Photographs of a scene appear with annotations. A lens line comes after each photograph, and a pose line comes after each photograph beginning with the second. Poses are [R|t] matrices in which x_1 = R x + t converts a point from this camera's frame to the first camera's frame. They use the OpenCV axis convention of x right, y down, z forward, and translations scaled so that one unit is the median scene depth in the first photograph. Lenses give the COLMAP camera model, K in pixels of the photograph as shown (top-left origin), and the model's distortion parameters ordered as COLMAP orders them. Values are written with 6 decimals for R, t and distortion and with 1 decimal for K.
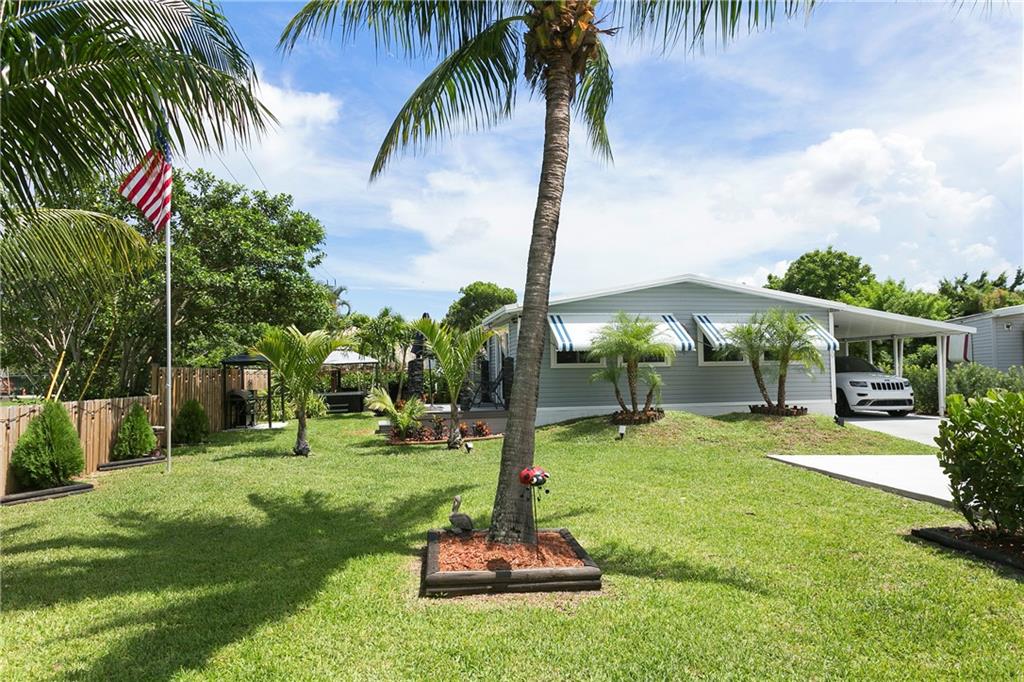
lens RADIAL K [[657.0, 0, 514.9], [0, 657.0, 332.0], [0, 0, 1]] dist [0.006430, -0.001407]
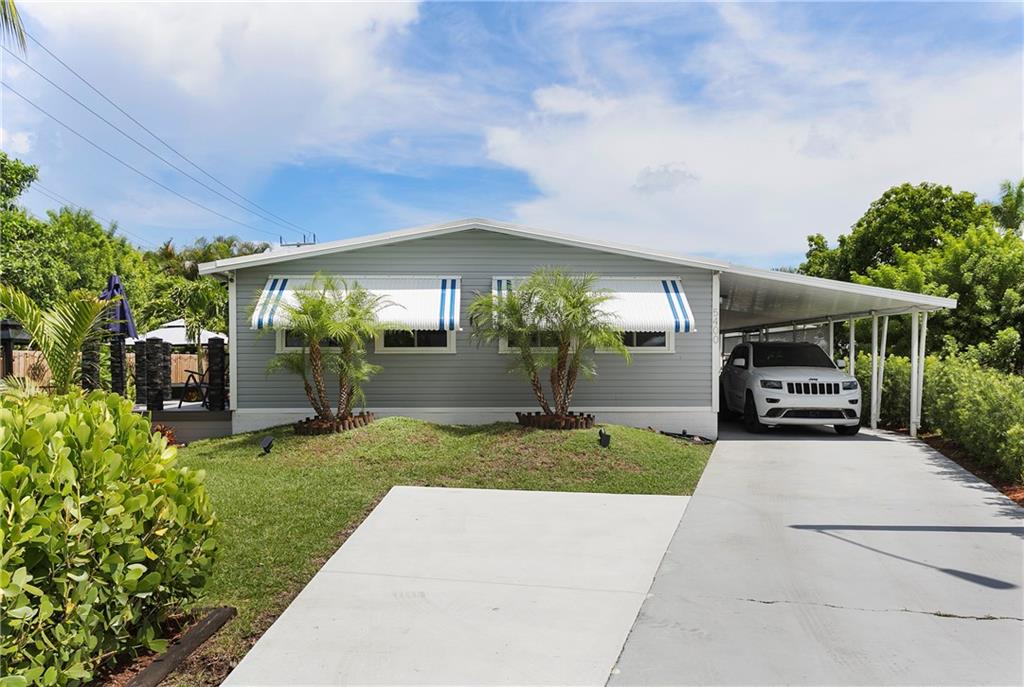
lens RADIAL K [[875.5, 0, 516.1], [0, 875.5, 353.8], [0, 0, 1]] dist [0.020810, 0.007346]
pose [[0.987139, 0.015858, -0.159074, 0.385816], [-0.006788, 0.998328, 0.057398, -0.000541], [0.159718, -0.055581, 0.985597, 0.085015]]
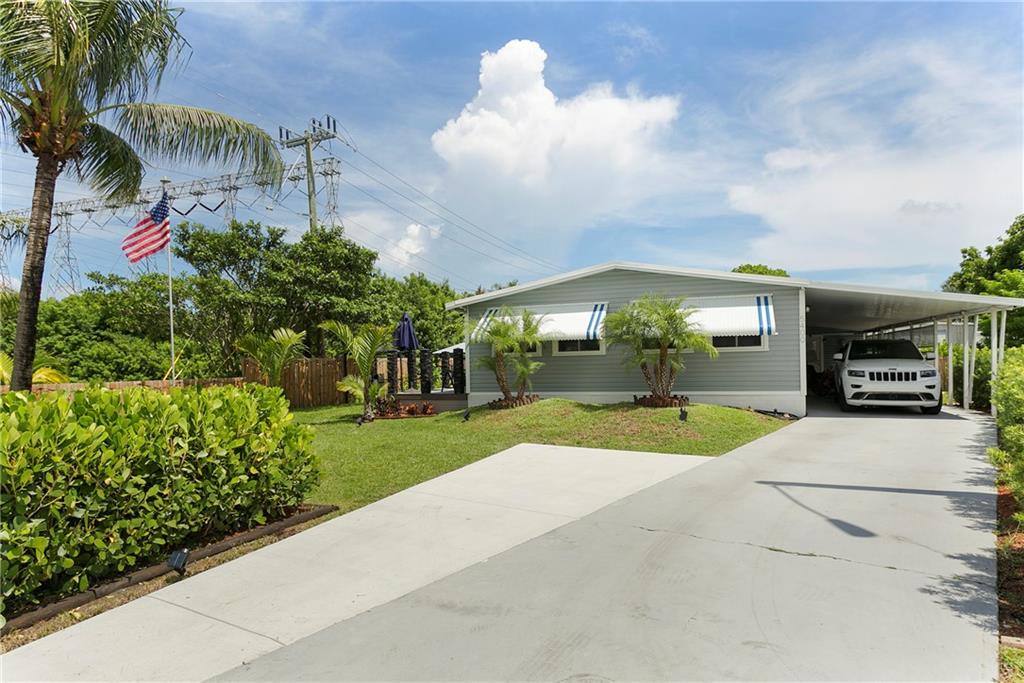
lens RADIAL K [[606.7, 0, 515.3], [0, 606.7, 357.9], [0, 0, 1]] dist [-0.013573, 0.012825]
pose [[0.854672, -0.002682, -0.519162, 0.520548], [0.037951, 0.997634, 0.057323, -0.001468], [0.517779, -0.068695, 0.852752, 0.112155]]
